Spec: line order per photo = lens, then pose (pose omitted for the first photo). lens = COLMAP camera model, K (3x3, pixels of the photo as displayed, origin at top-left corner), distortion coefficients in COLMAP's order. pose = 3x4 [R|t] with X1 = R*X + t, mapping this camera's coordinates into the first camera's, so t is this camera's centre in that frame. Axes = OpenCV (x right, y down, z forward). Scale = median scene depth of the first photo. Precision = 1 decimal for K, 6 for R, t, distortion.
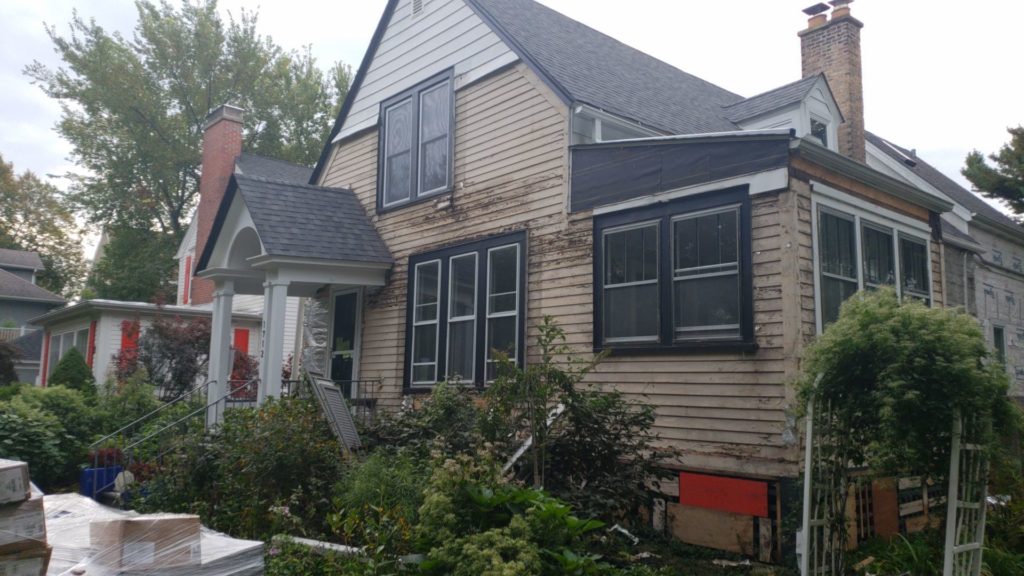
lens RADIAL K [[769.1, 0, 512.0], [0, 769.1, 288.0], [0, 0, 1]] dist [0.052466, -0.007193]
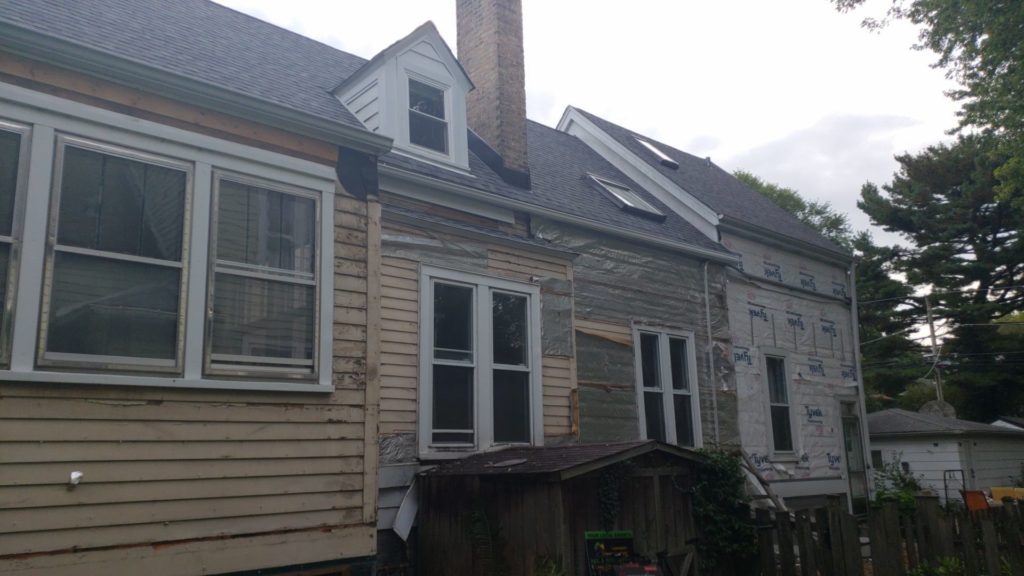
lens RADIAL K [[769.1, 0, 512.0], [0, 769.1, 288.0], [0, 0, 1]] dist [0.052466, -0.007193]
pose [[0.998767, -0.044823, 0.021334, 0.328598], [0.046541, 0.995000, -0.088365, 0.036201], [-0.017267, 0.089249, 0.995860, 0.201923]]
